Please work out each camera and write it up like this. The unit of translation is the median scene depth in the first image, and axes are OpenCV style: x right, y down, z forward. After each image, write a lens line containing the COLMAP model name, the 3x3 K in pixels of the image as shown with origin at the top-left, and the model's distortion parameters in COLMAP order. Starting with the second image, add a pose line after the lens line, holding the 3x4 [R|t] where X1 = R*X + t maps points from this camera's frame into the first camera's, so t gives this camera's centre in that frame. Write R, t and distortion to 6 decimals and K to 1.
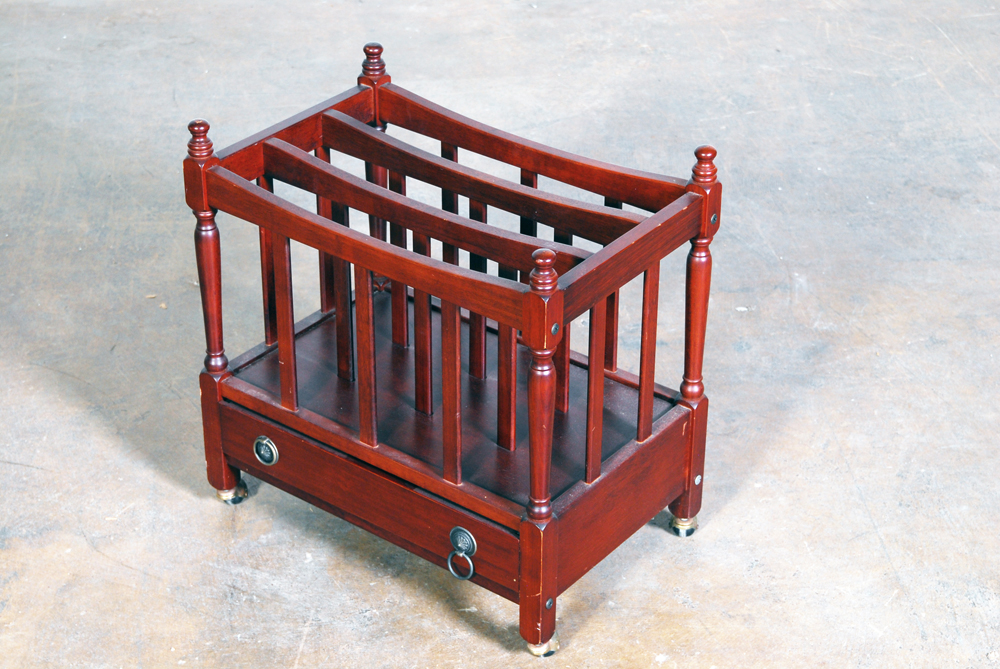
lens RADIAL K [[1930.0, 0, 459.2], [0, 1930.0, 331.5], [0, 0, 1]] dist [0.006024, 0.000000]
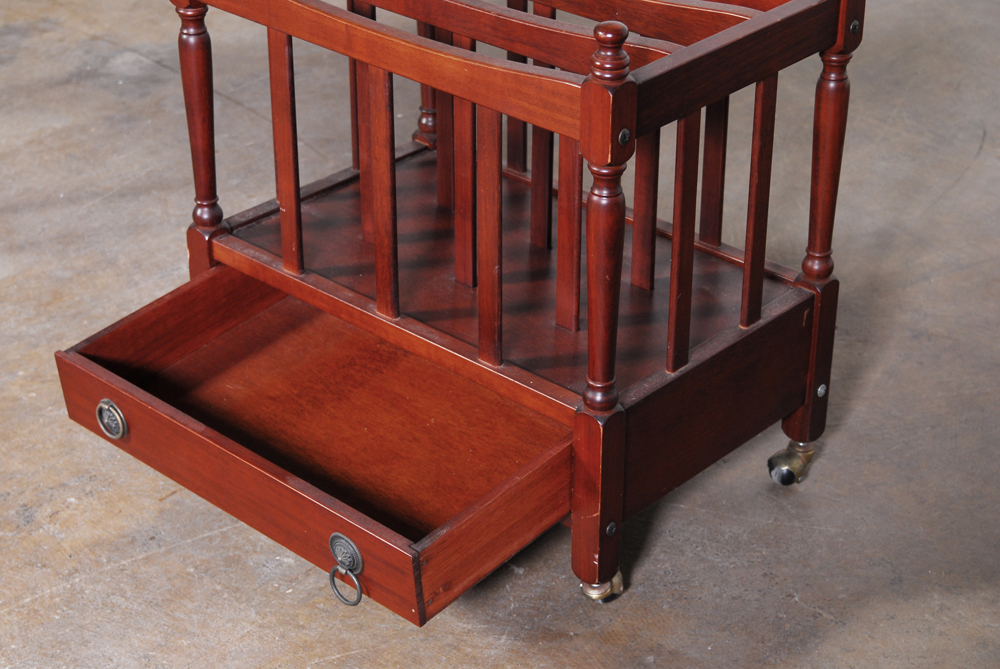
lens RADIAL K [[1930.0, 0, 498.6], [0, 1930.0, 344.4], [0, 0, 1]] dist [0.006024, 0.000000]
pose [[0.997365, 0.040473, -0.060215, 0.041901], [-0.041189, 0.999094, -0.010695, 0.073345], [0.059728, 0.013147, 0.998128, 0.231406]]
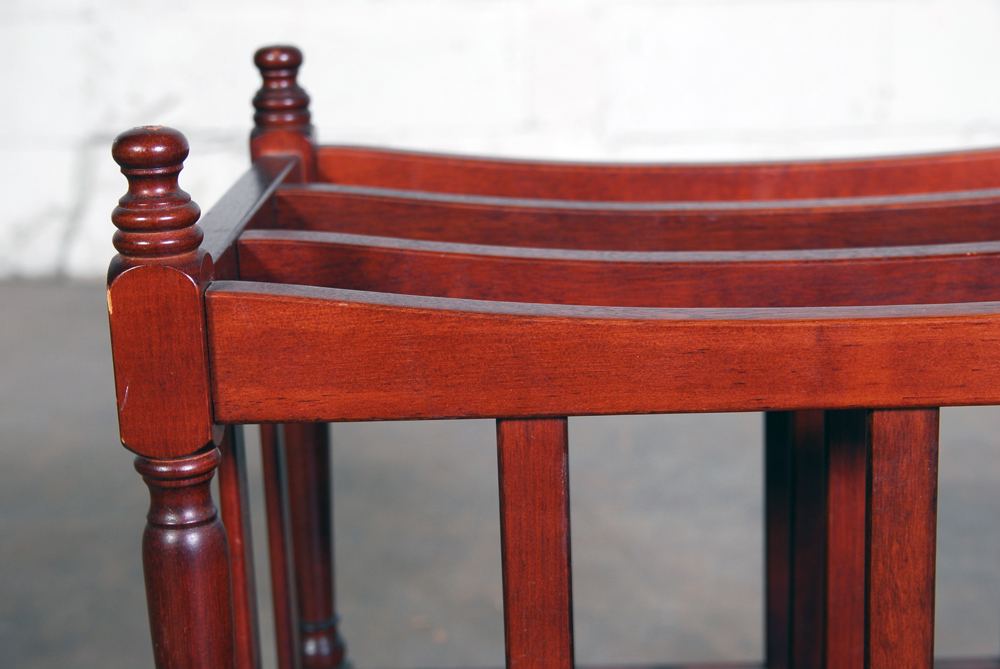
lens RADIAL K [[1930.0, 0, 495.7], [0, 1930.0, 332.5], [0, 0, 1]] dist [0.006024, 0.000000]
pose [[0.808939, -0.174821, 0.561298, -0.245904], [0.326732, 0.927422, -0.182030, -0.010026], [-0.488737, 0.330645, 0.807347, 0.712192]]
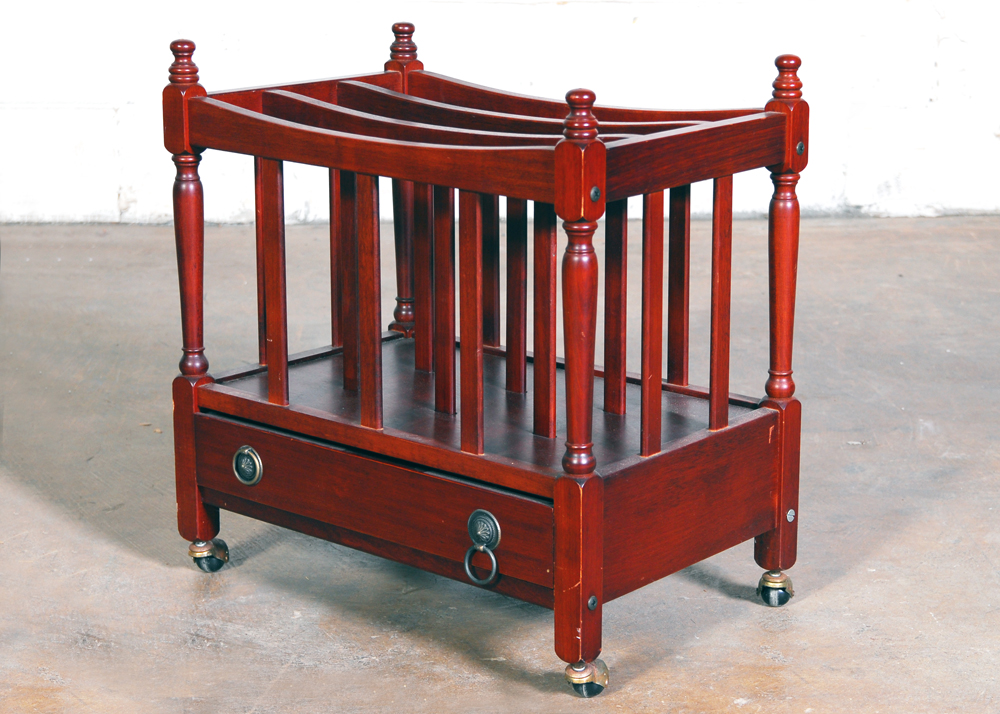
lens RADIAL K [[2105.2, 0, 536.6], [0, 2105.2, 350.4], [0, 0, 1]] dist [0.022964, 0.000000]
pose [[0.999638, 0.013095, -0.023520, 0.039647], [-0.019008, 0.962040, -0.272244, 0.253242], [0.019062, 0.272593, 0.961941, 0.151414]]
